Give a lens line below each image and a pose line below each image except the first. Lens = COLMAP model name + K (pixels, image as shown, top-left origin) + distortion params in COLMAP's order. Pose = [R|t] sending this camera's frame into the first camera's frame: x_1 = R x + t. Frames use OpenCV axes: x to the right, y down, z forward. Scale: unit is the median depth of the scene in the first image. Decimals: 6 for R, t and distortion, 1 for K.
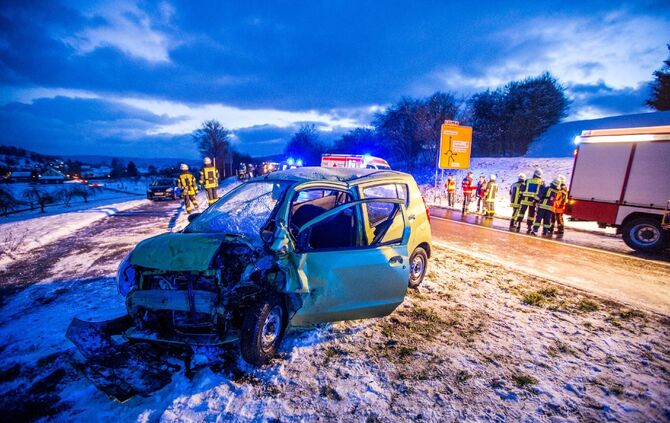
lens RADIAL K [[299.6, 0, 334.9], [0, 299.6, 223.2], [0, 0, 1]] dist [-0.042160, 0.011911]
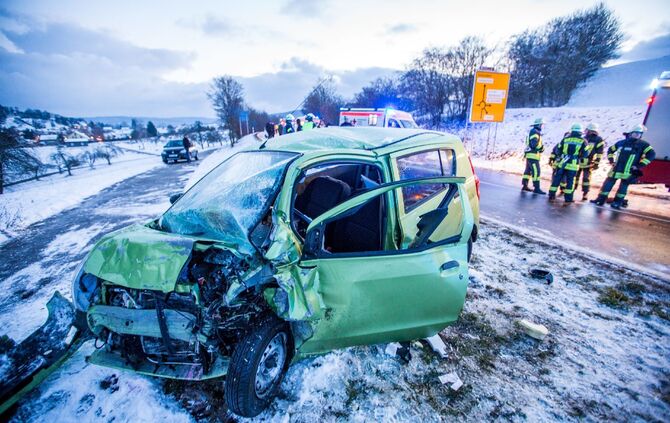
lens RADIAL K [[299.6, 0, 334.9], [0, 299.6, 223.2], [0, 0, 1]] dist [-0.042160, 0.011911]
pose [[0.997867, -0.002768, -0.065222, -0.006577], [0.011942, 0.989980, 0.140704, -0.056247], [0.064179, -0.141182, 0.987901, 0.227152]]
